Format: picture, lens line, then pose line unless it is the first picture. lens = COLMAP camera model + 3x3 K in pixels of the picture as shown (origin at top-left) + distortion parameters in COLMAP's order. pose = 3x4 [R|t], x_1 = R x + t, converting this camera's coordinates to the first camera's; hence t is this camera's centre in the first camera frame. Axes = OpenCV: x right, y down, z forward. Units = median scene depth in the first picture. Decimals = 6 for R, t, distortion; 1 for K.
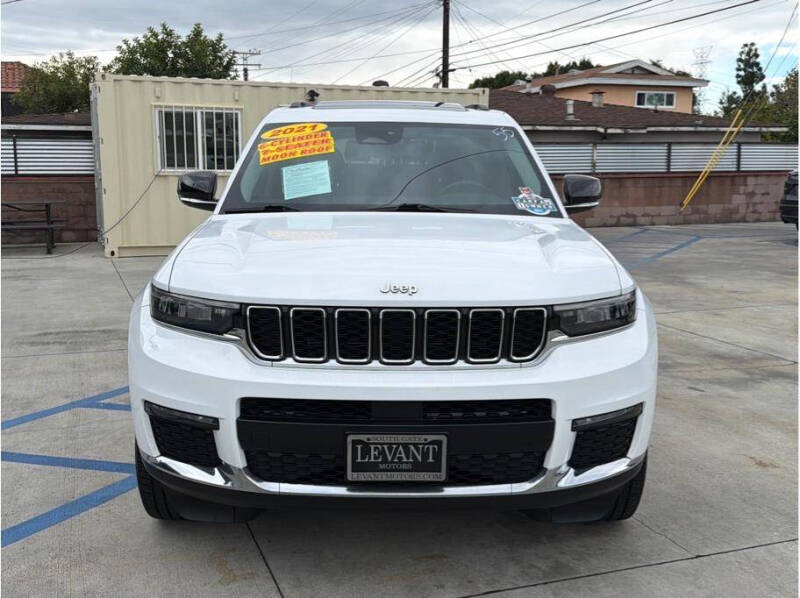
lens RADIAL K [[868.2, 0, 400.0], [0, 868.2, 299.0], [0, 0, 1]] dist [0.186640, -0.397805]
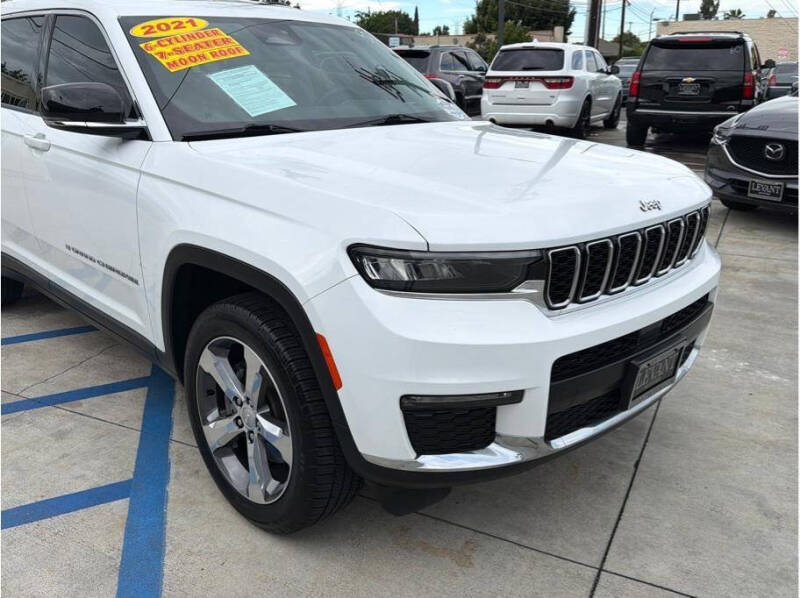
lens RADIAL K [[709.2, 0, 400.0], [0, 709.2, 299.0], [0, 0, 1]] dist [0.088269, -0.179418]
pose [[0.737989, -0.215986, 0.639314, -0.481712], [0.109610, 0.973180, 0.202252, -0.066537], [-0.665852, -0.079185, 0.741870, 0.394834]]
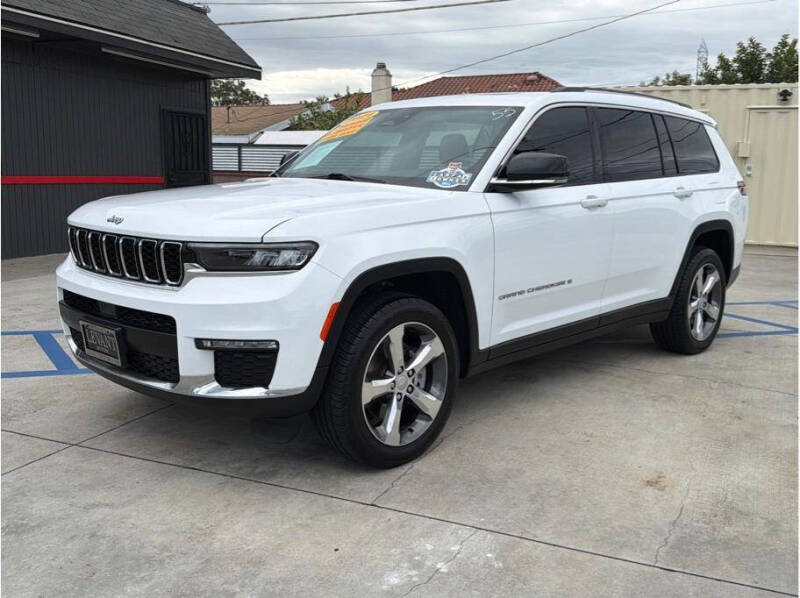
lens RADIAL K [[790.7, 0, 400.0], [0, 790.7, 299.0], [0, 0, 1]] dist [0.237384, -0.660414]
pose [[0.716585, 0.121090, -0.686909, 0.792698], [-0.120623, 0.991491, 0.048949, -0.002816], [0.686991, 0.047781, 0.725093, 0.265812]]
